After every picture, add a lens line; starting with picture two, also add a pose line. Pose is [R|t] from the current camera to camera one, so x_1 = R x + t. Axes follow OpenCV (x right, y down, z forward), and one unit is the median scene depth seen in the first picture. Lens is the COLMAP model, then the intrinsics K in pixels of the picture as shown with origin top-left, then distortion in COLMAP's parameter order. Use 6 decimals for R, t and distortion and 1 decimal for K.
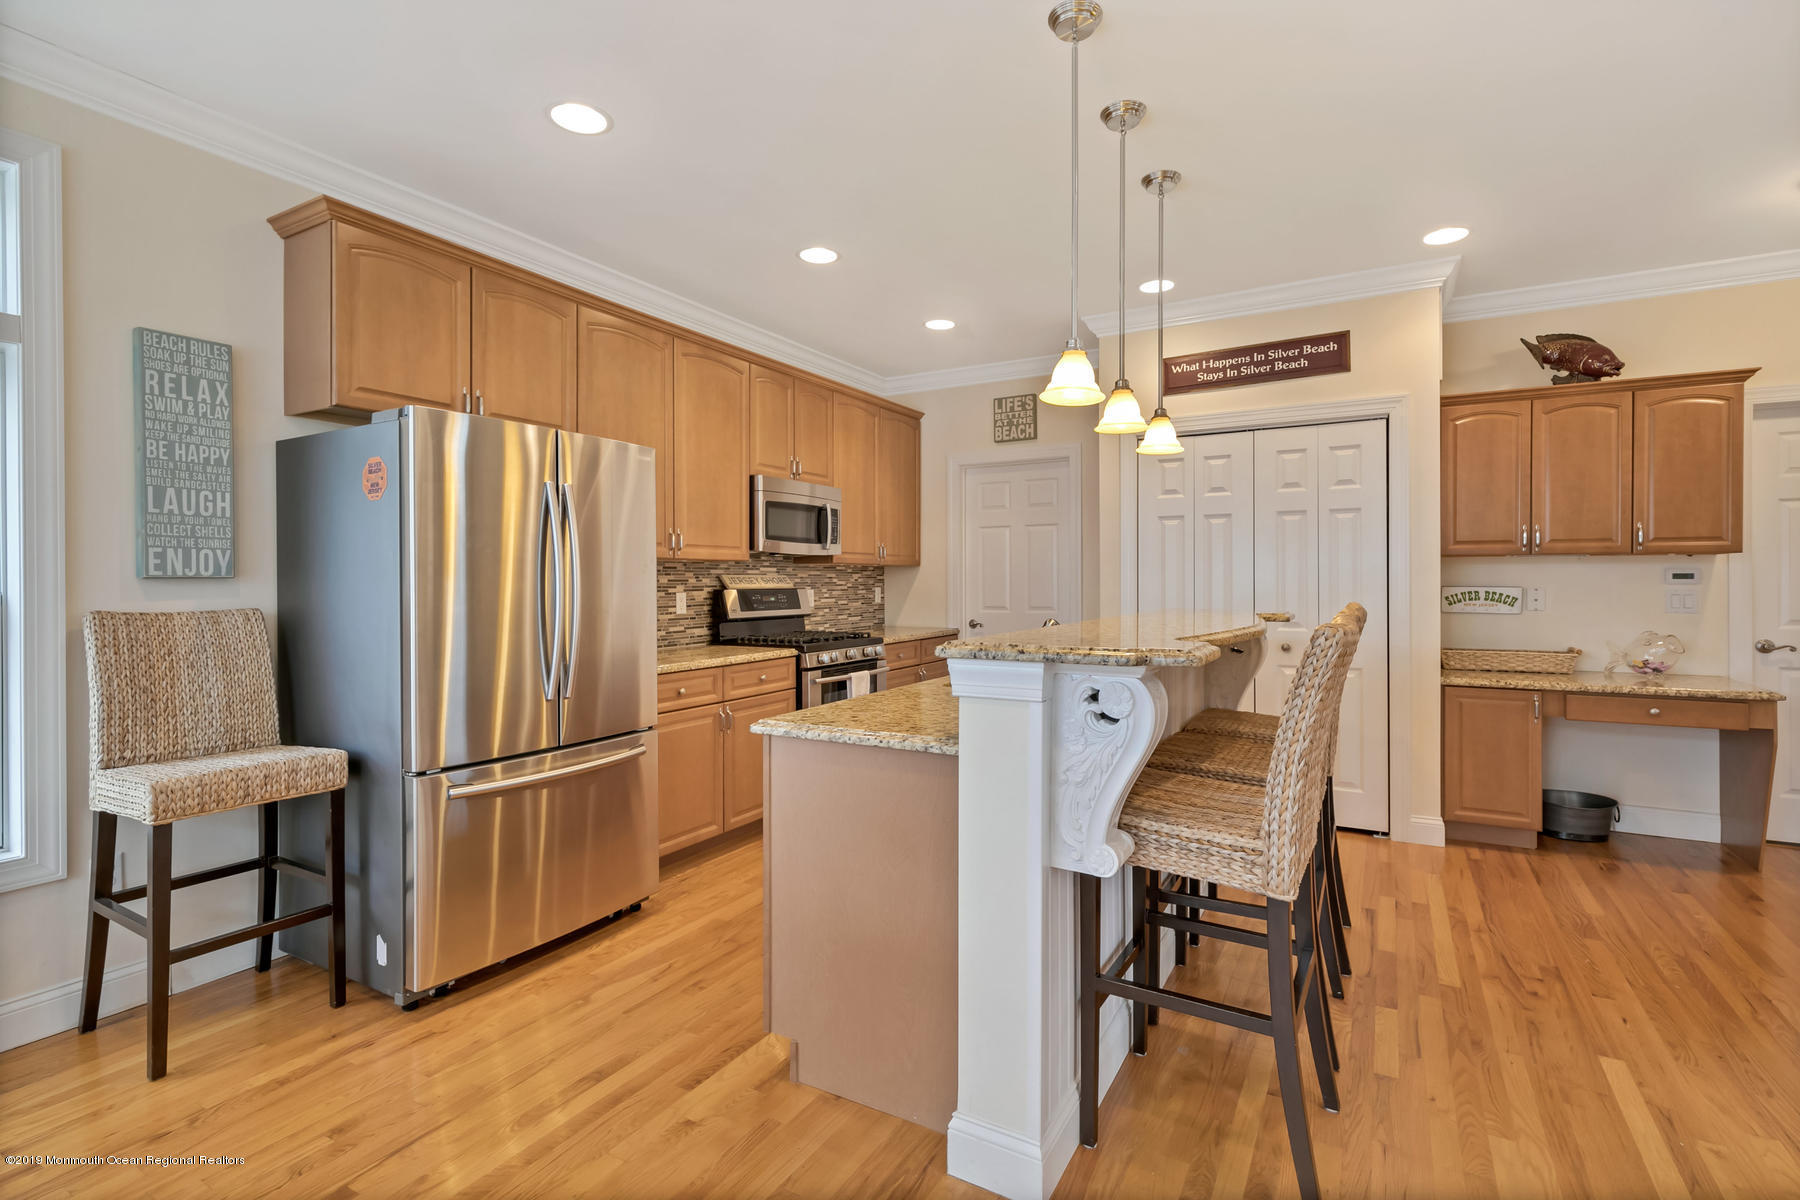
lens RADIAL K [[835.1, 0, 900.0], [0, 835.1, 600.0], [0, 0, 1]] dist [-0.001997, -0.000457]
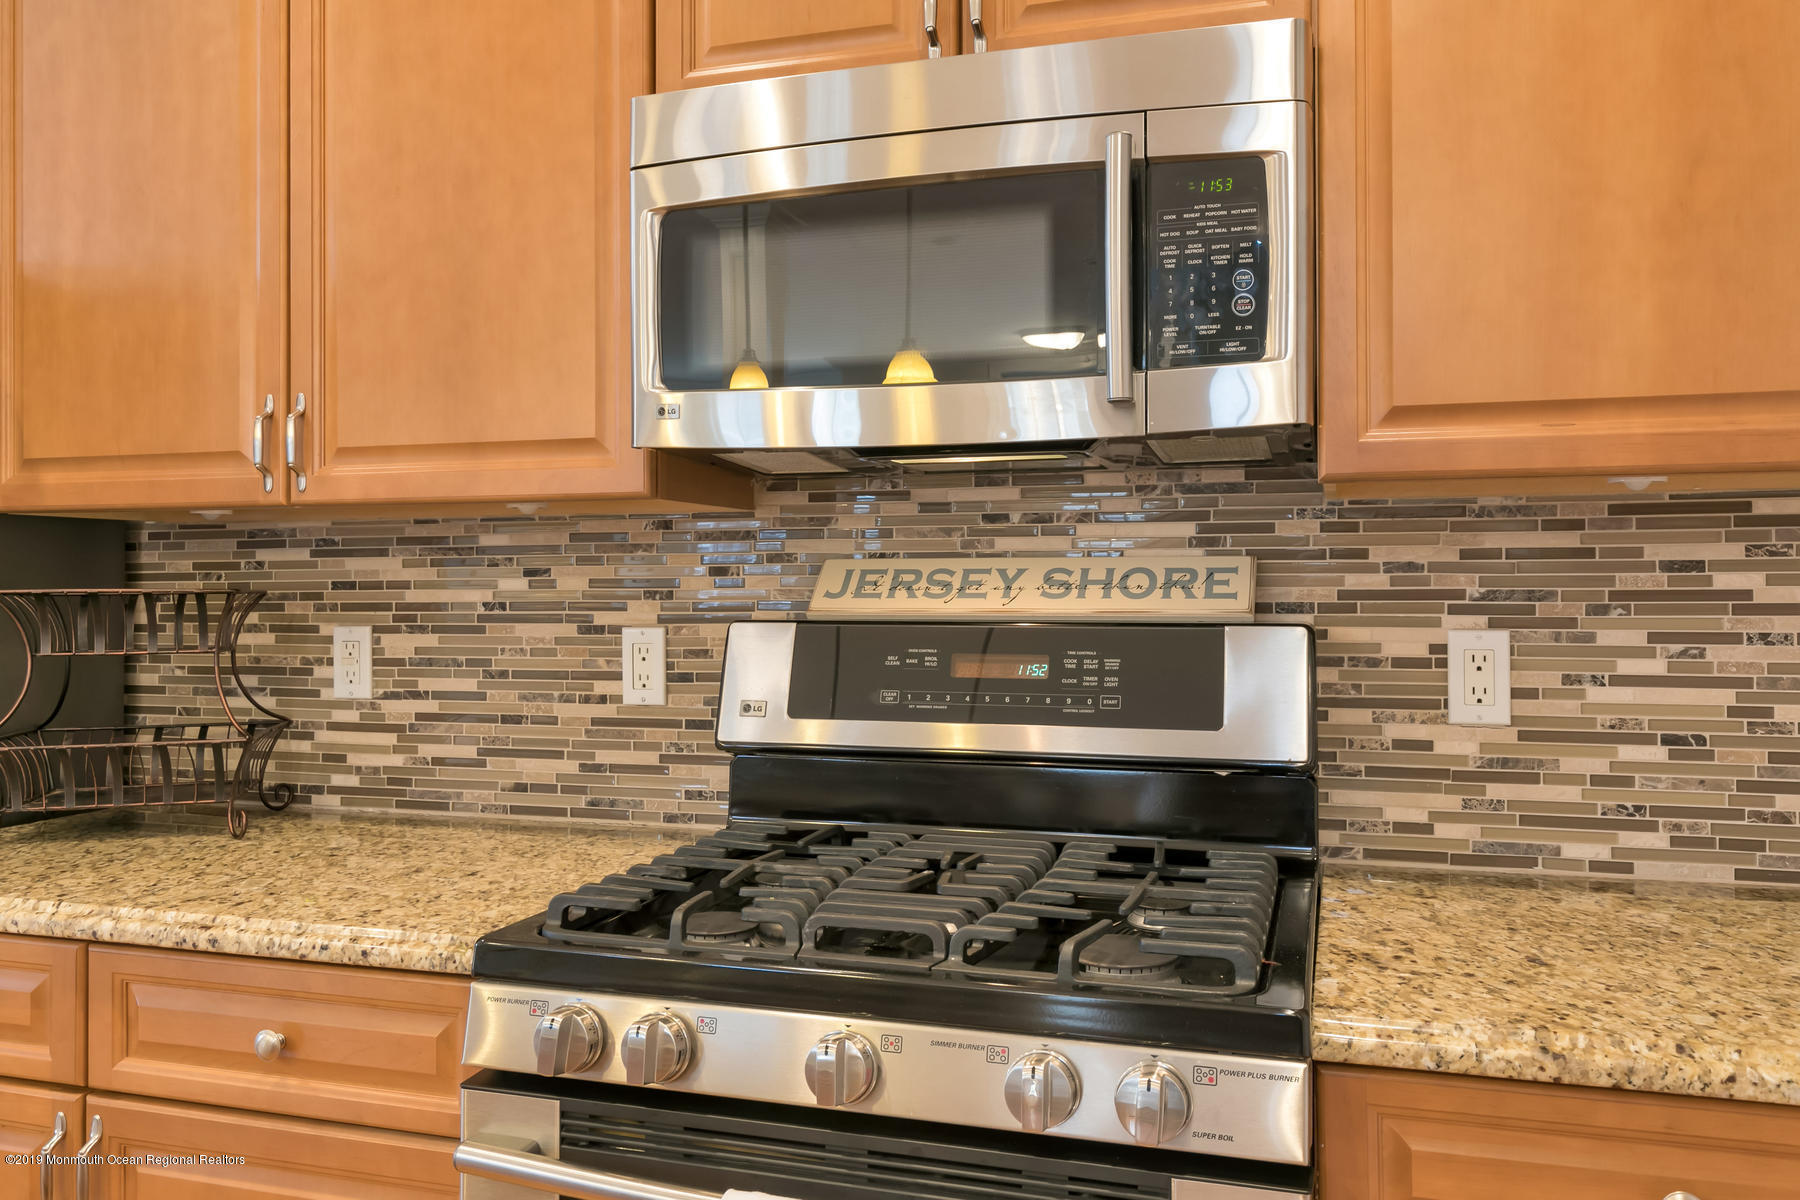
lens RADIAL K [[1369.6, 0, 900.0], [0, 1369.6, 600.0], [0, 0, 1]] dist [0.004340, 0.001731]
pose [[0.230084, 0.014719, -0.973060, 0.328704], [-0.021010, 0.999728, 0.010154, -0.040656], [0.972944, 0.018108, 0.230330, 1.660290]]
